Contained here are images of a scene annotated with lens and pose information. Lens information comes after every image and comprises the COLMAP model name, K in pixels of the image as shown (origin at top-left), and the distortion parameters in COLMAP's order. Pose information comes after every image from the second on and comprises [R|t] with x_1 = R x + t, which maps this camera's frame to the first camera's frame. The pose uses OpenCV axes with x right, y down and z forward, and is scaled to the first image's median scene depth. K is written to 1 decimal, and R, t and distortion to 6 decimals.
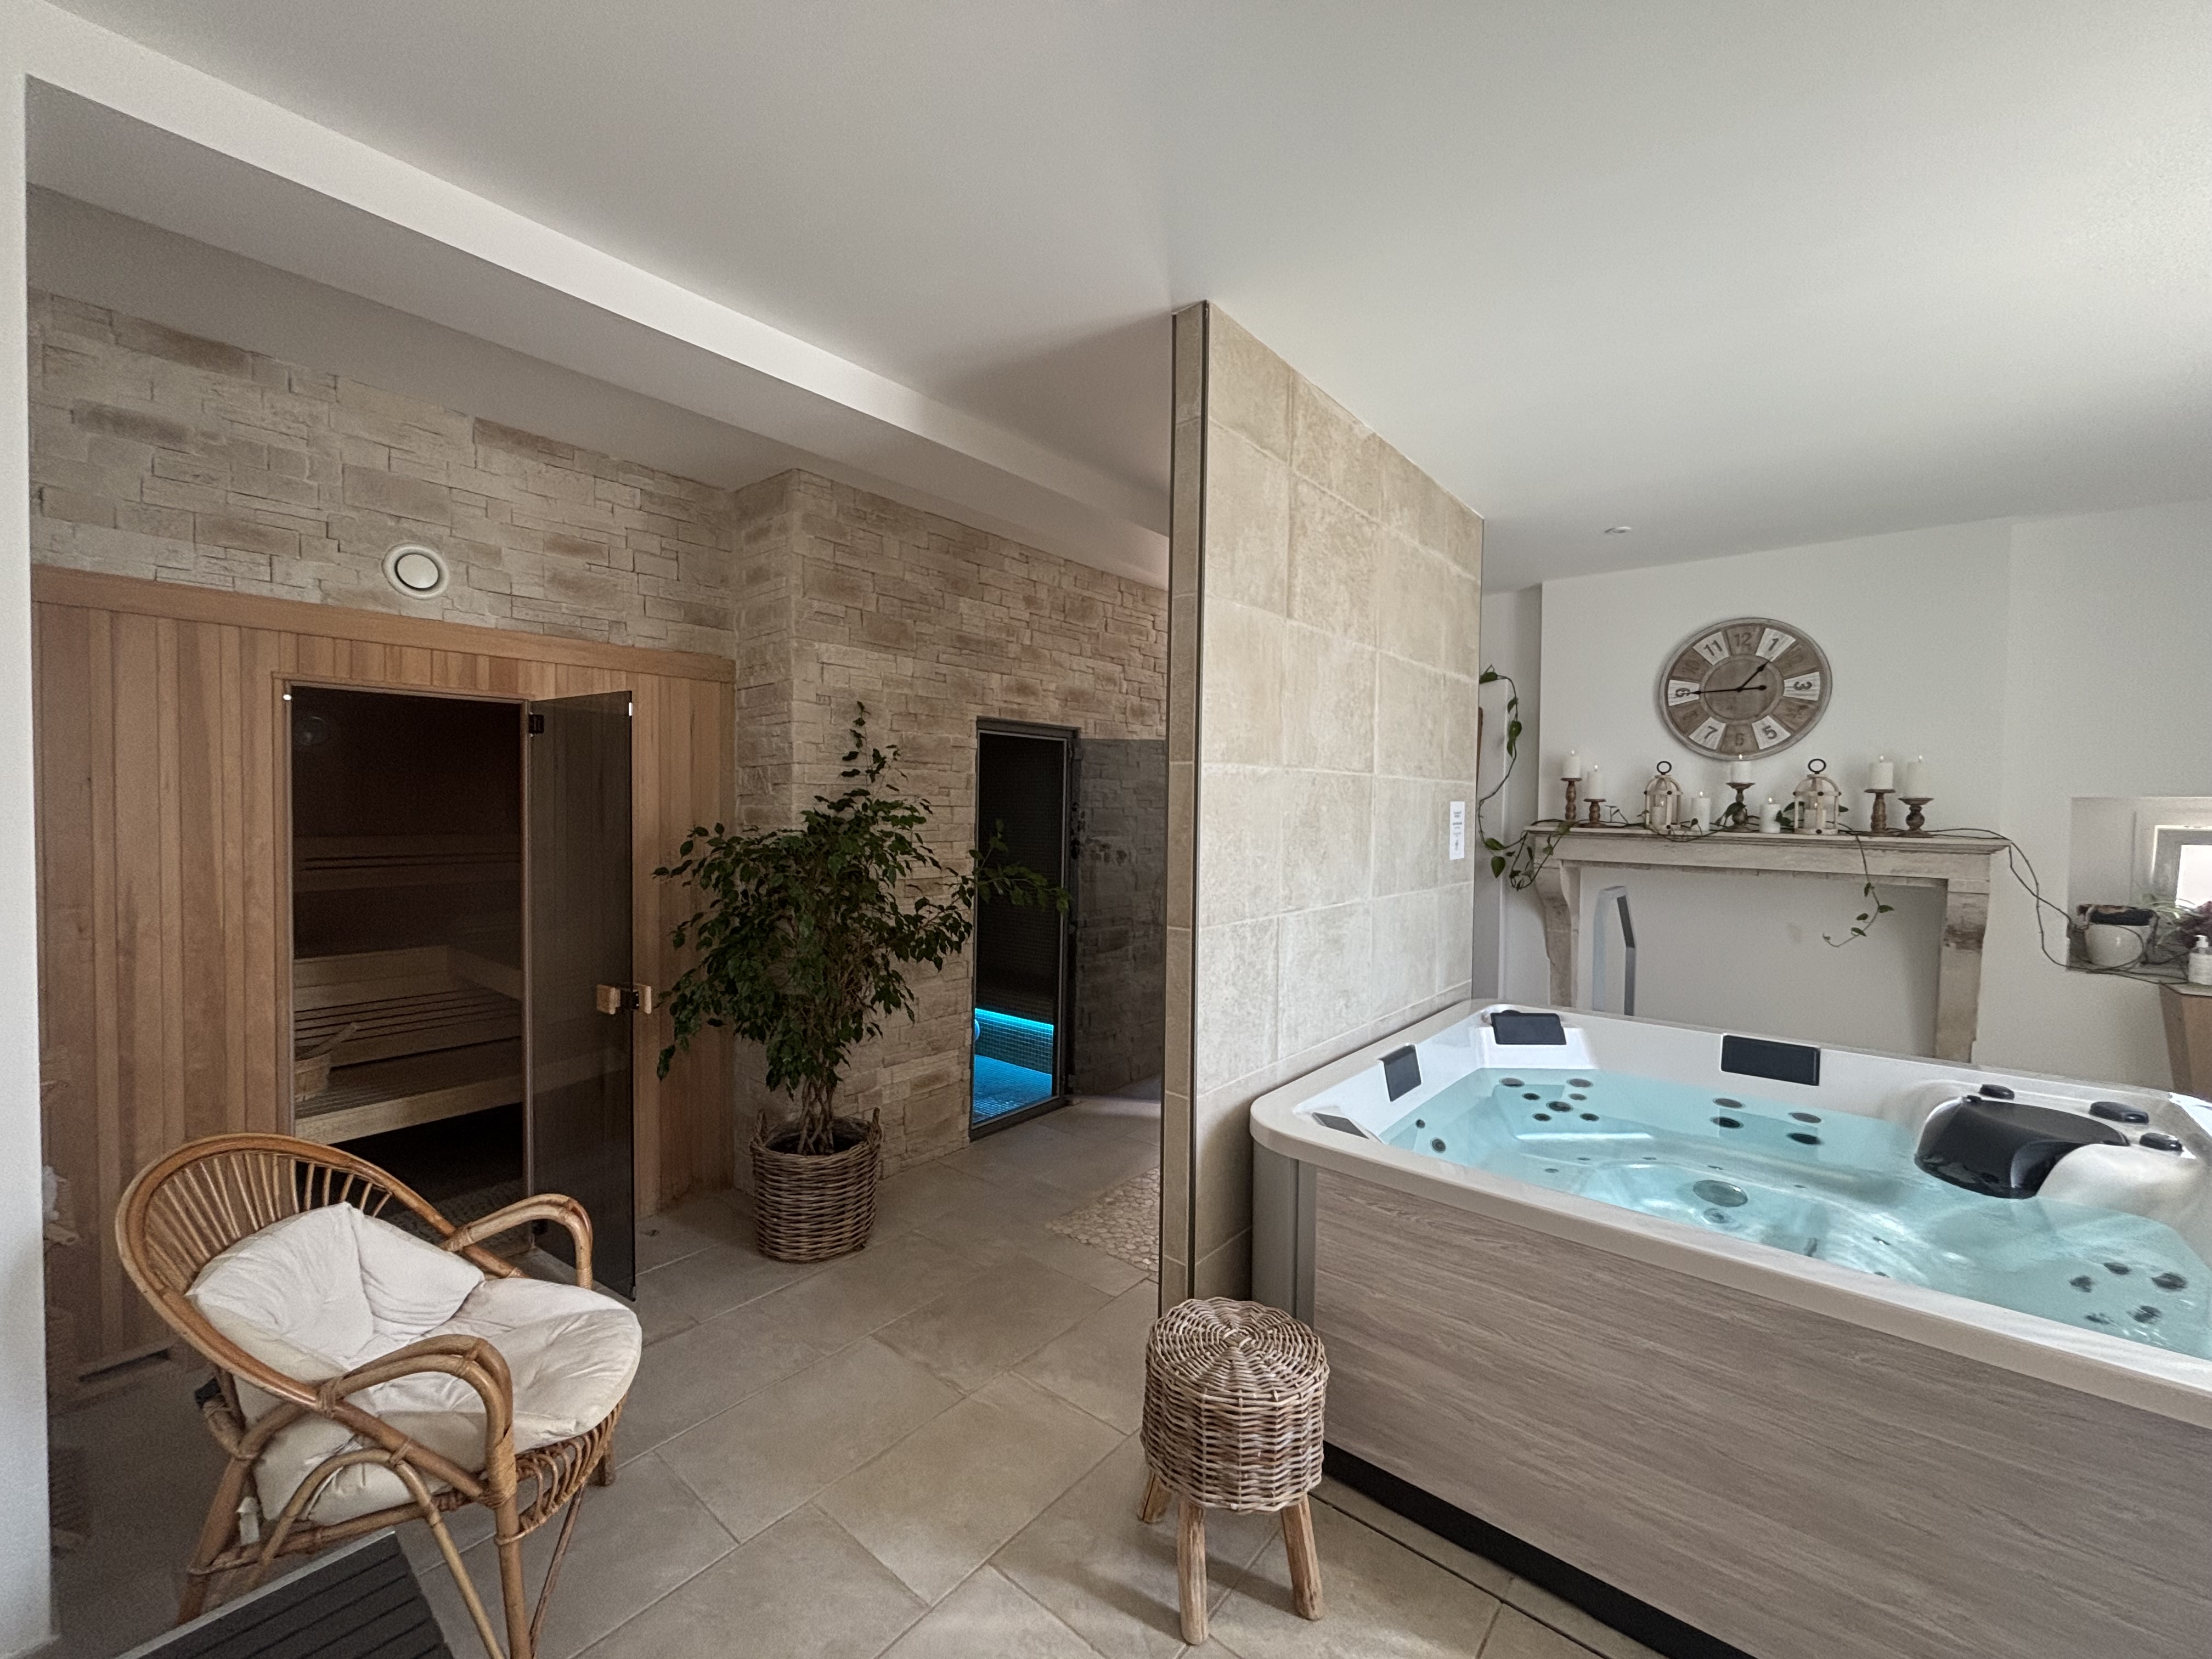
lens RADIAL K [[896.4, 0, 1106.0], [0, 896.4, 829.5], [0, 0, 1]] dist [0.035817, -0.000041]
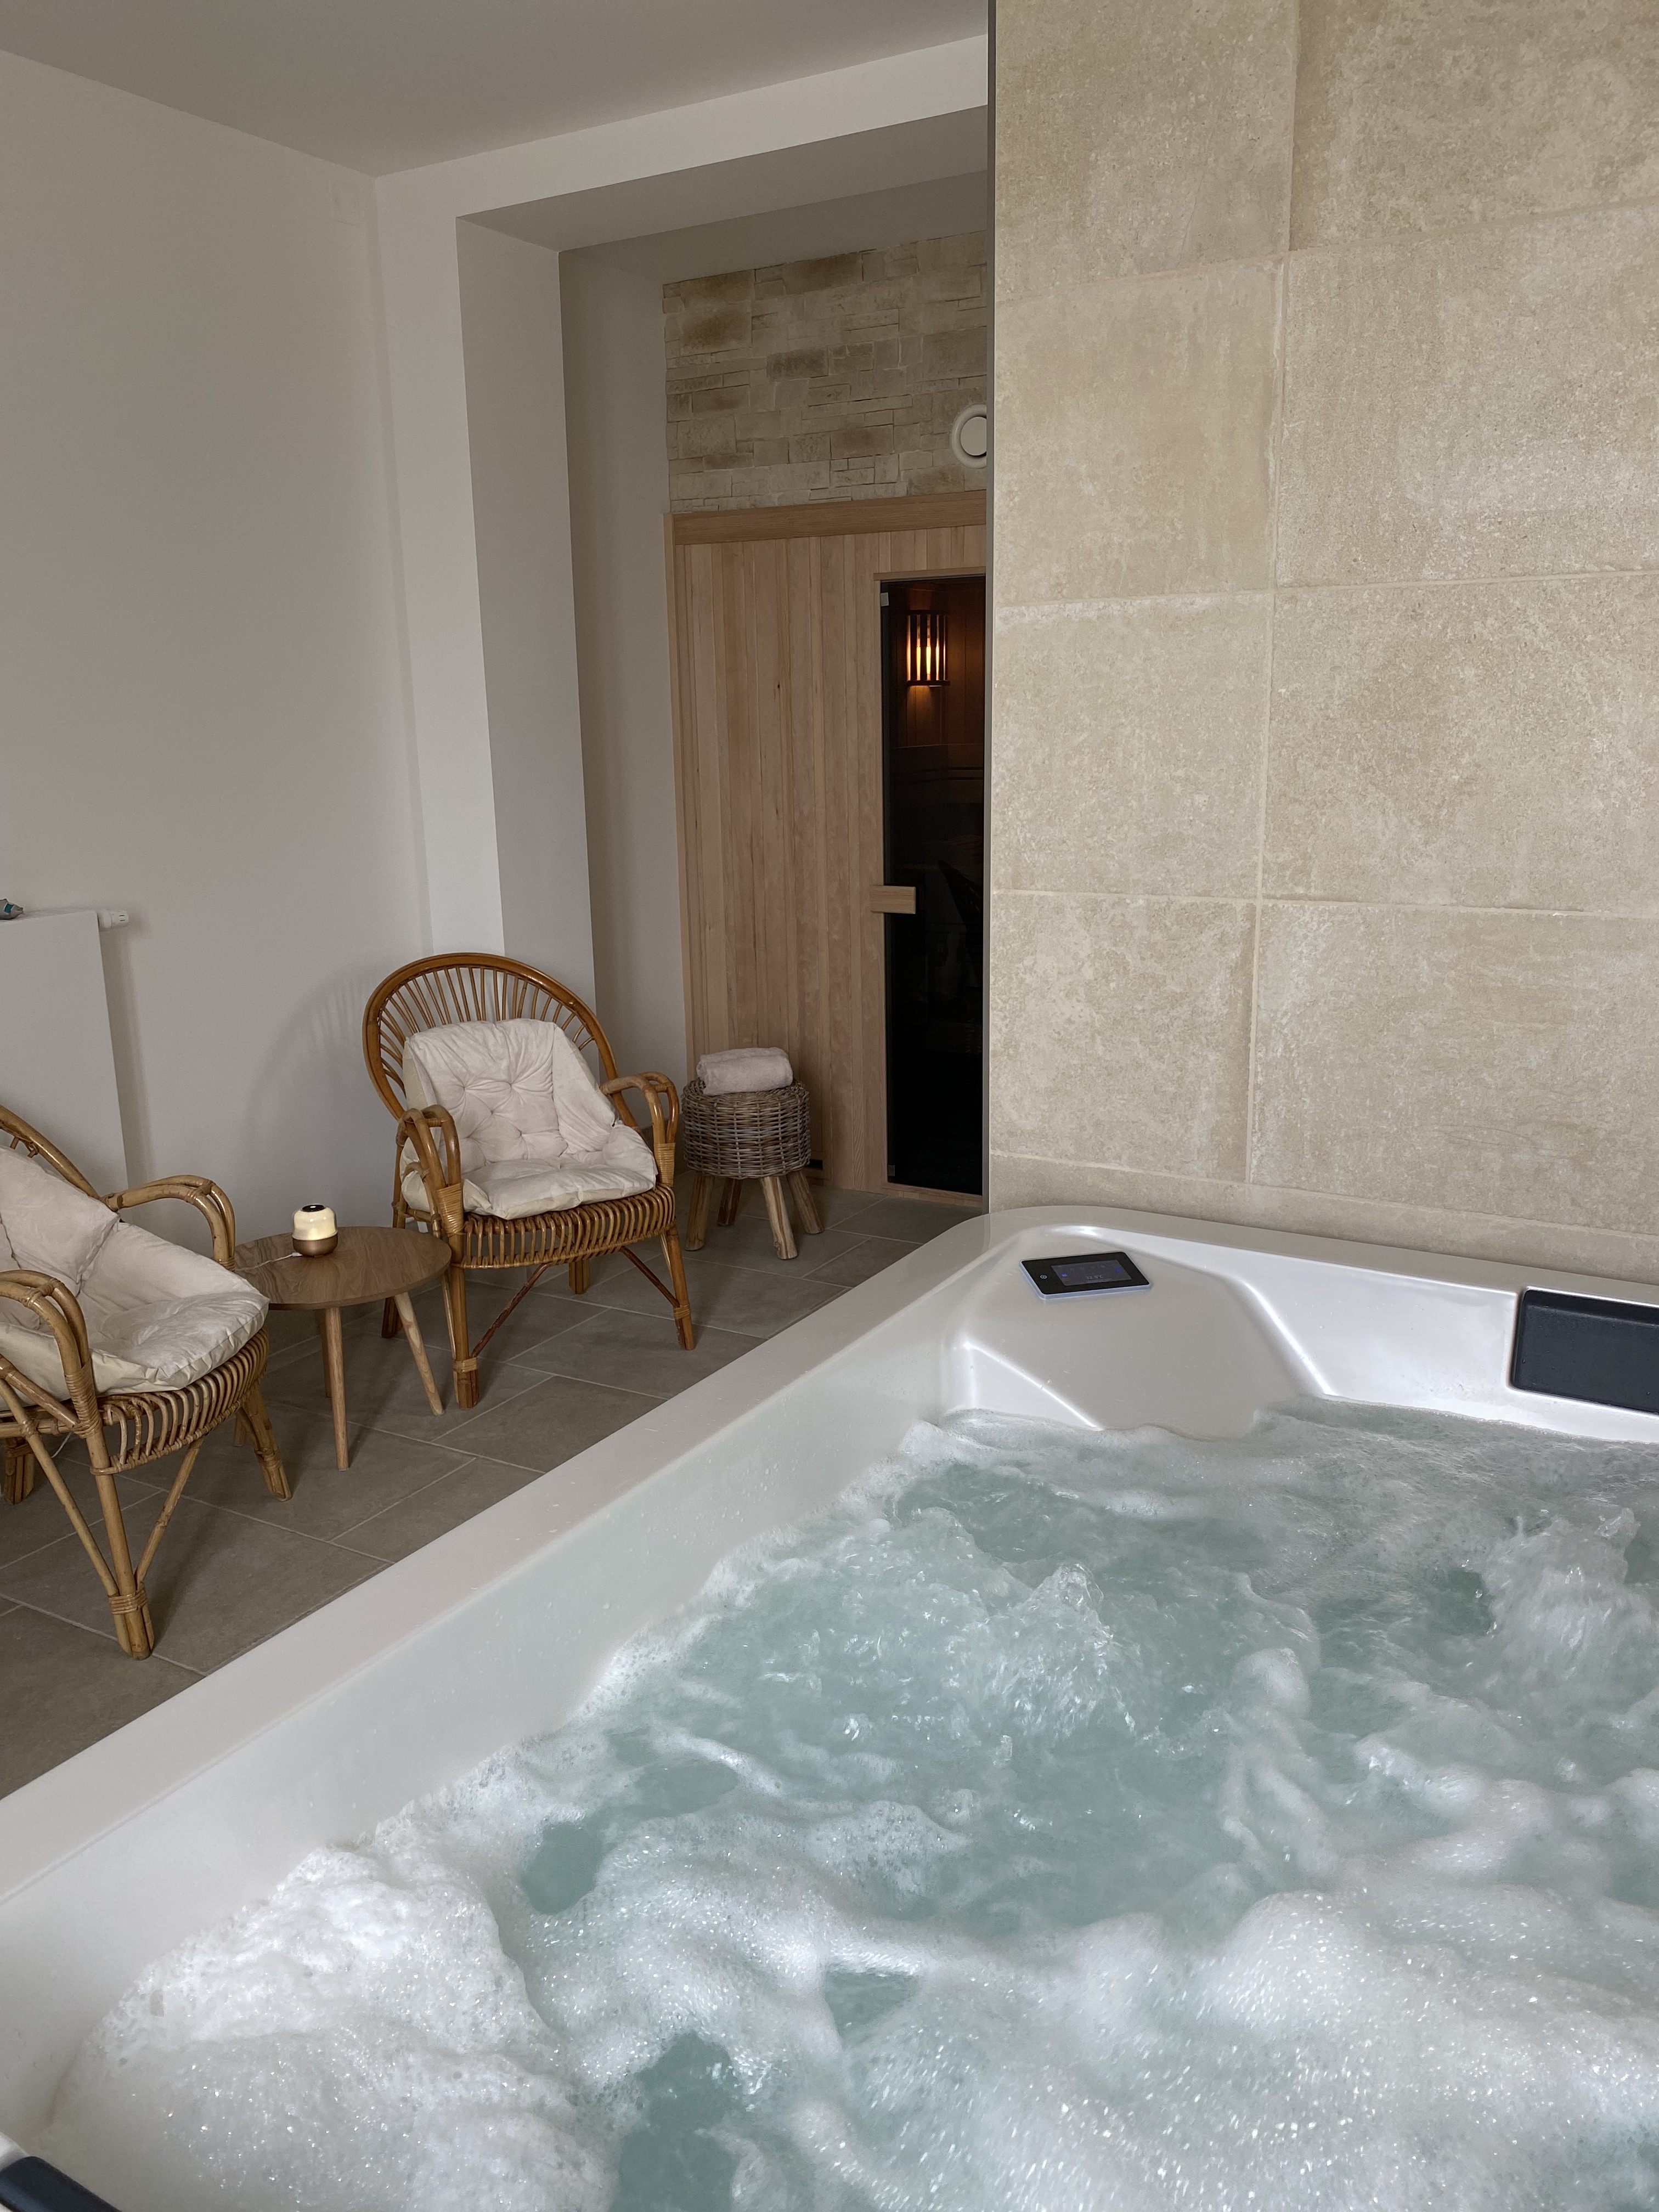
lens RADIAL K [[1742.7, 0, 829.5], [0, 1742.7, 1106.0], [0, 0, 1]] dist [0.107283, -0.151318]
pose [[0.152093, 0.207773, -0.966281, 1.155093], [-0.008860, 0.977902, 0.208877, 0.005114], [0.988326, -0.023207, 0.150573, 0.632789]]
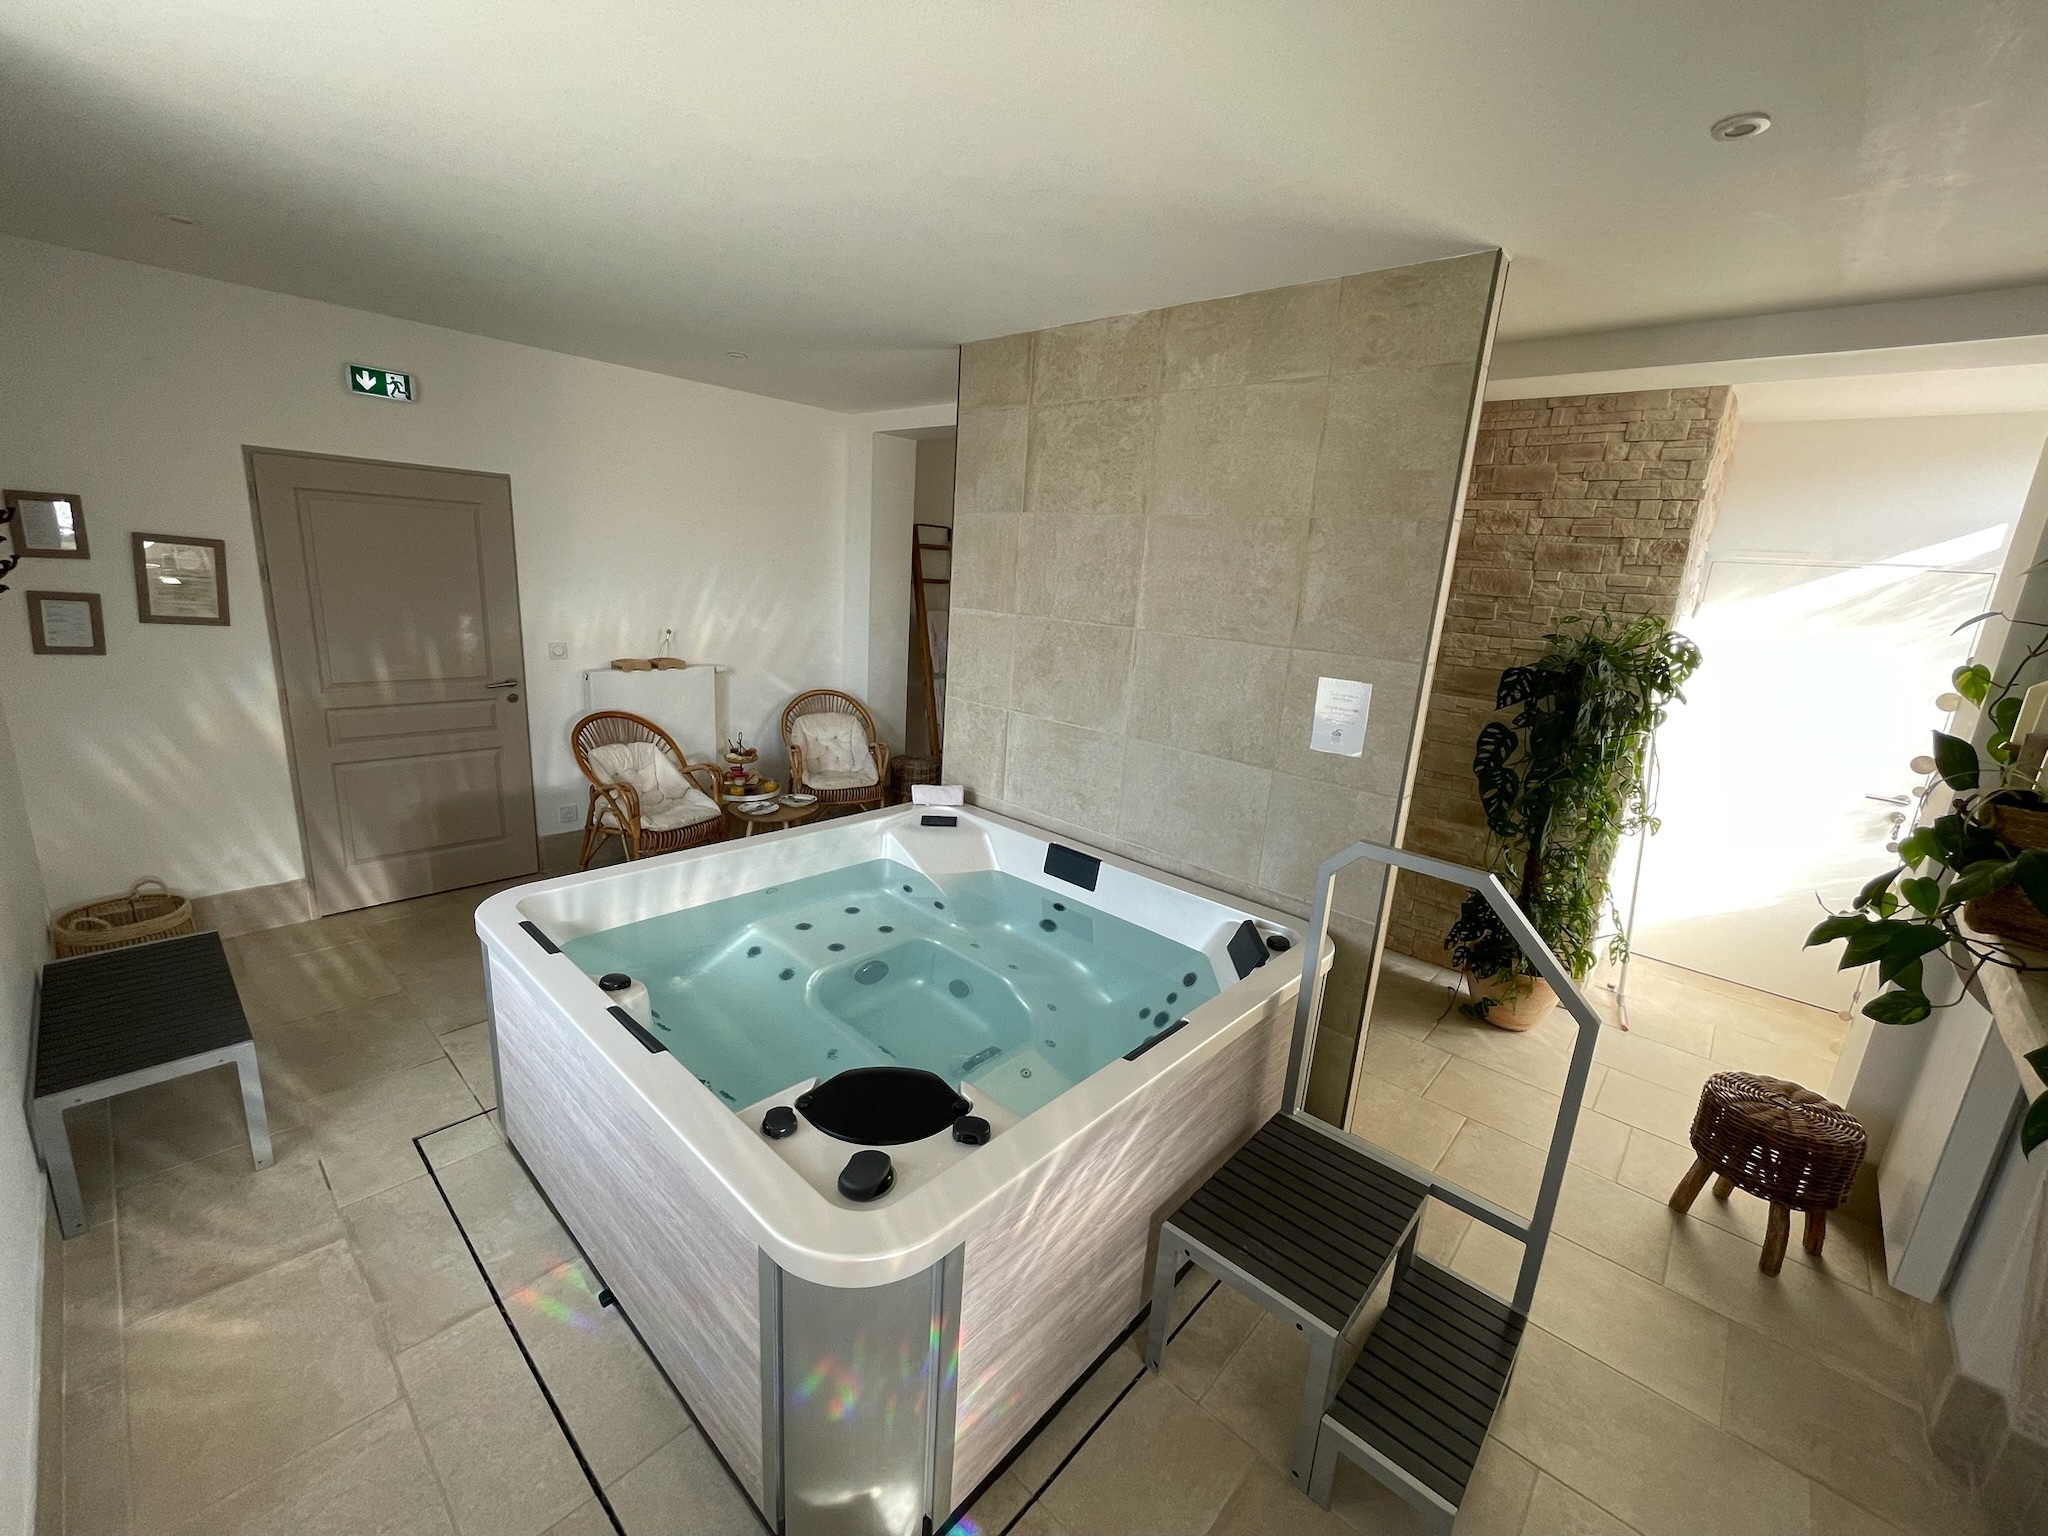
lens RADIAL K [[832.3, 0, 1024.0], [0, 832.3, 768.0], [0, 0, 1]] dist [-0.000627, -0.000013]
pose [[-0.050555, 0.227136, -0.972550, 1.661340], [-0.092308, 0.968564, 0.231004, -0.147215], [0.994446, 0.101453, -0.028000, 1.105838]]
